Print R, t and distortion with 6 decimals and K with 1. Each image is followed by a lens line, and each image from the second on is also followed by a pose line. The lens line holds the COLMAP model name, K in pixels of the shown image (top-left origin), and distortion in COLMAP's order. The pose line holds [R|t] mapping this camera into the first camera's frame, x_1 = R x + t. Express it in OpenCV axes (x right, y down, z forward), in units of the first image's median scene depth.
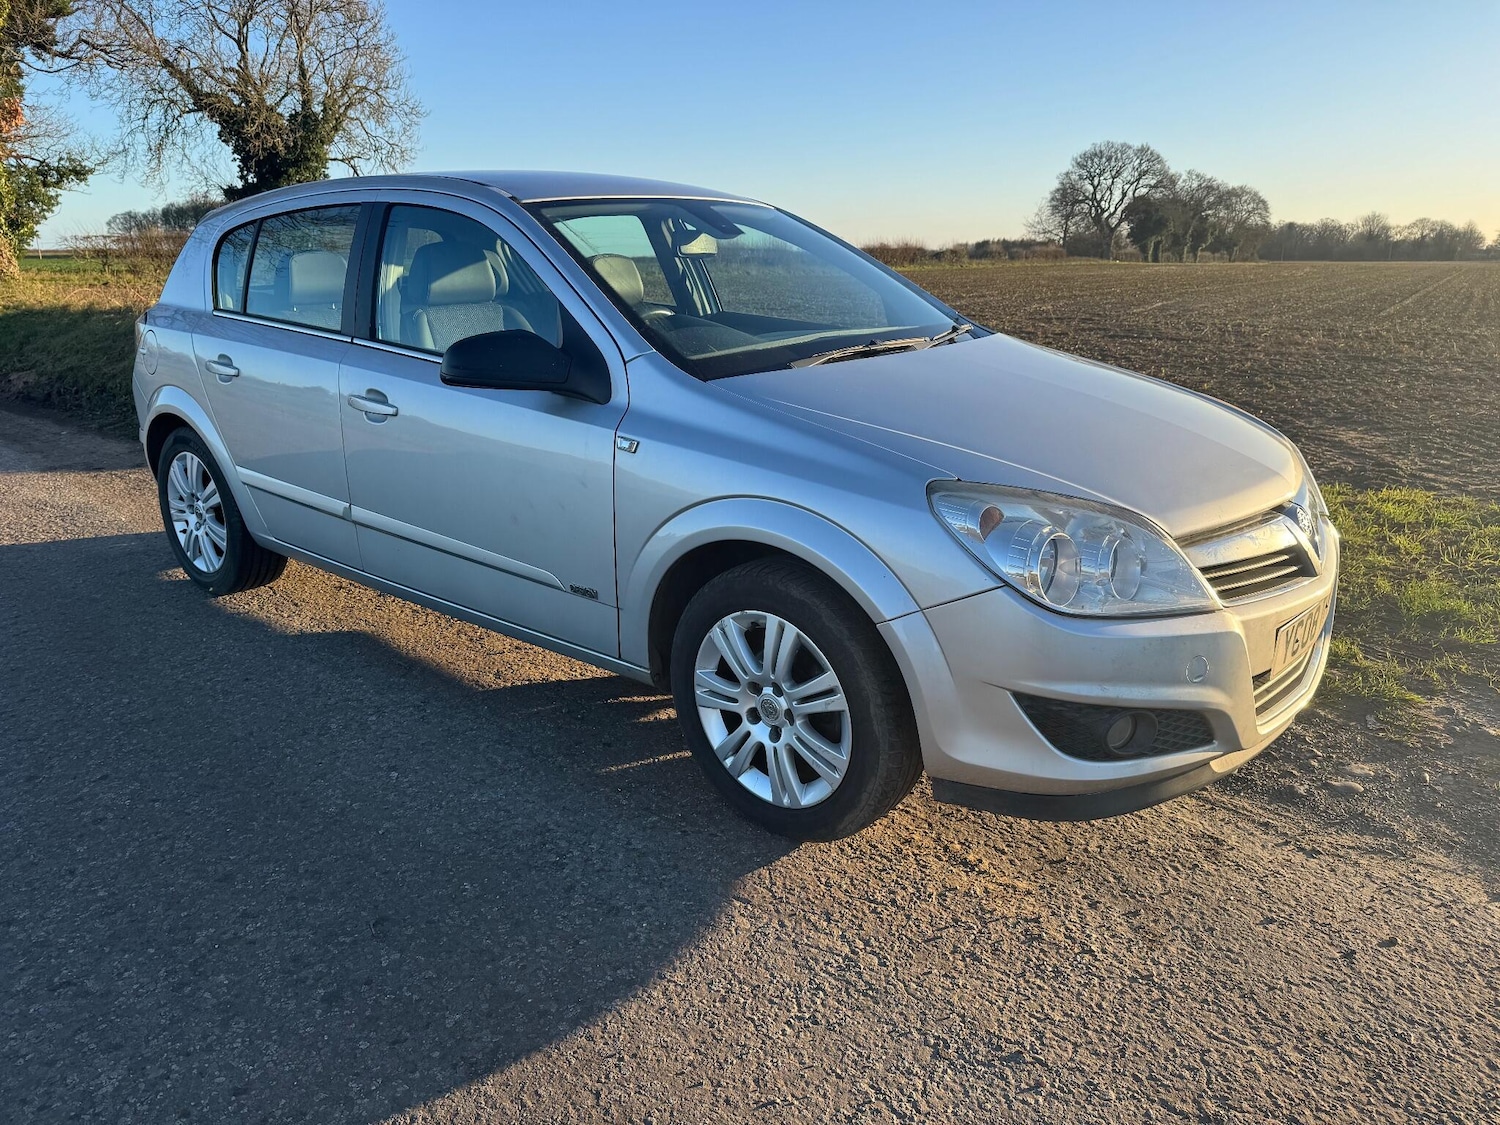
lens RADIAL K [[1045.3, 0, 766.0], [0, 1045.3, 560.7], [0, 0, 1]] dist [0.006447, -0.008583]
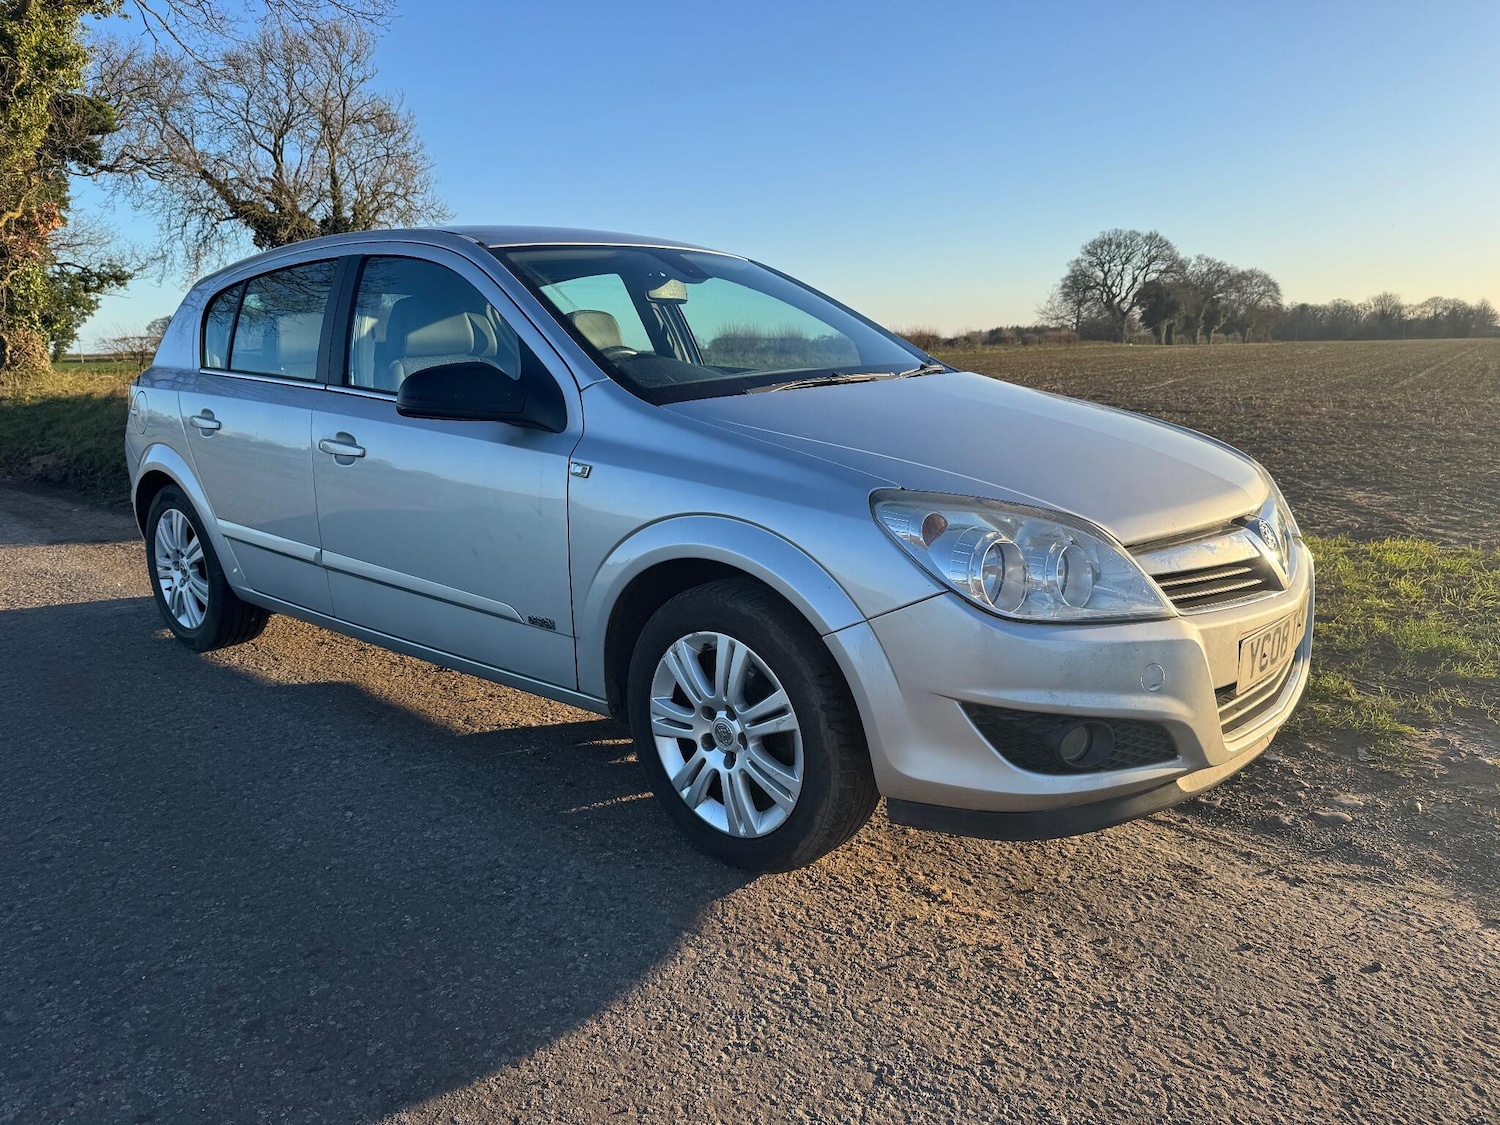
lens RADIAL K [[1046.4, 0, 762.4], [0, 1046.4, 561.7], [0, 0, 1]] dist [0.006133, -0.009697]
pose [[0.999629, -0.014839, -0.022832, 0.057394], [0.012956, 0.996669, -0.080511, 0.053970], [0.023951, 0.080186, 0.996492, 0.013882]]
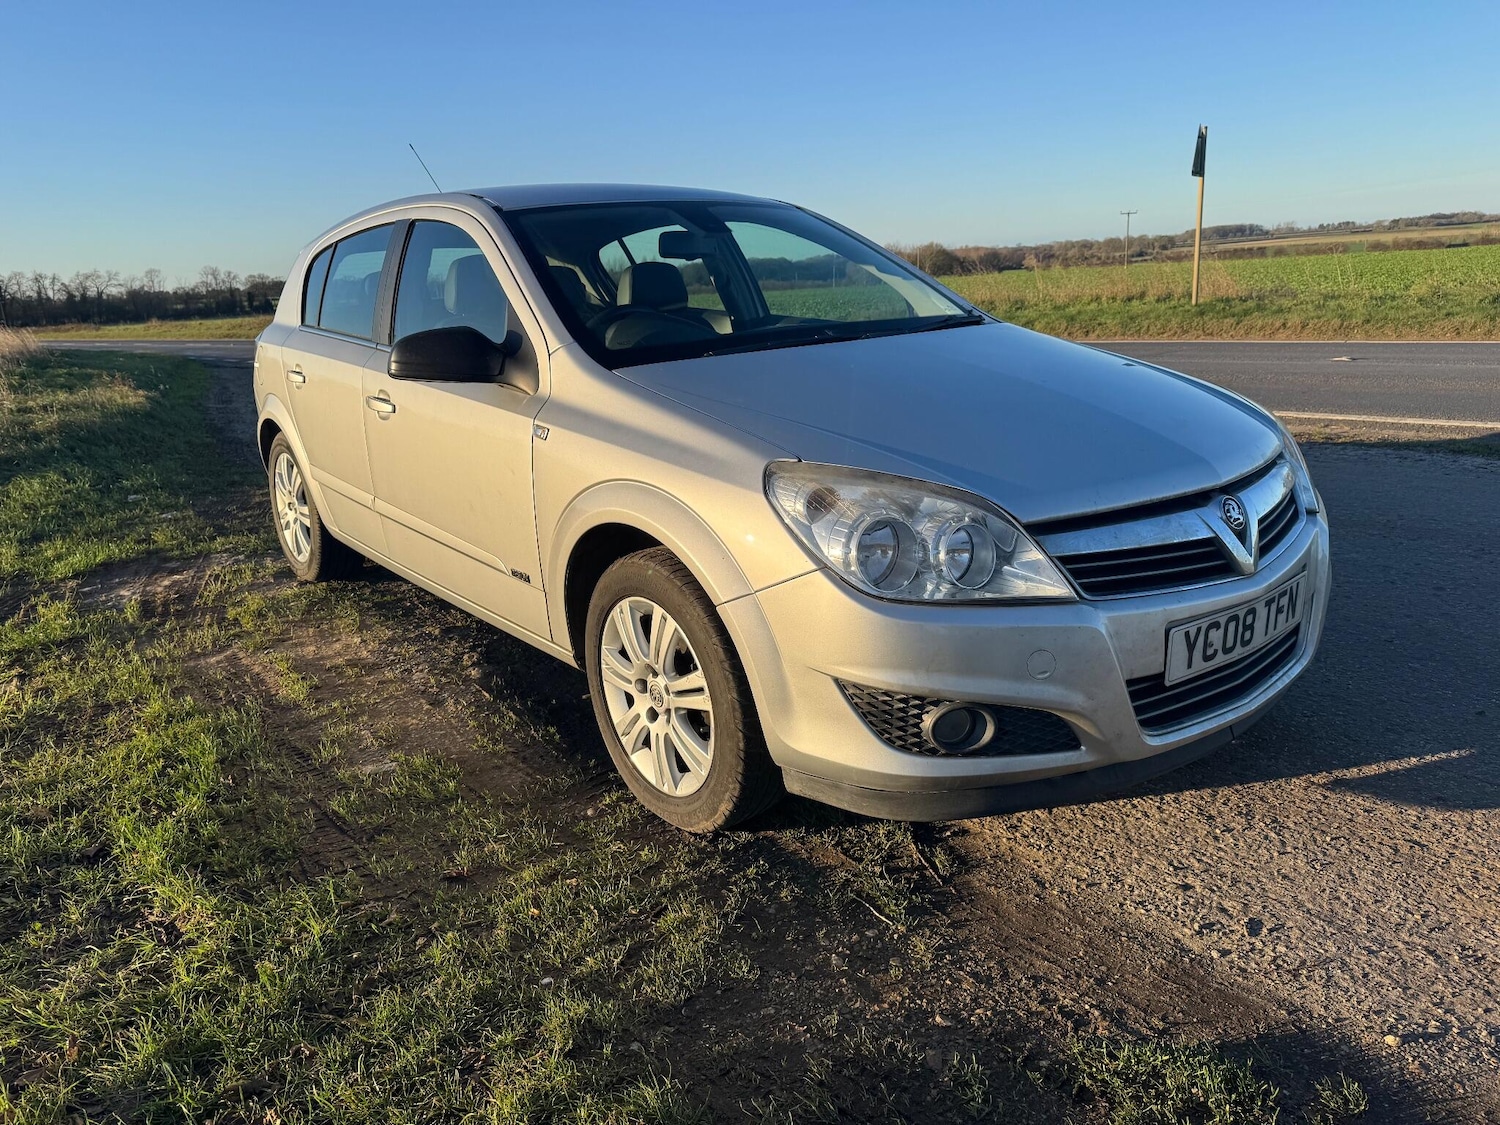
lens RADIAL K [[1041.5, 0, 748.8], [0, 1041.5, 554.1], [0, 0, 1]] dist [0.012673, -0.014998]
pose [[0.973209, 0.021062, -0.228955, 0.283939], [-0.026923, 0.999384, -0.022502, 0.025535], [0.228340, 0.028063, 0.973177, 0.031981]]
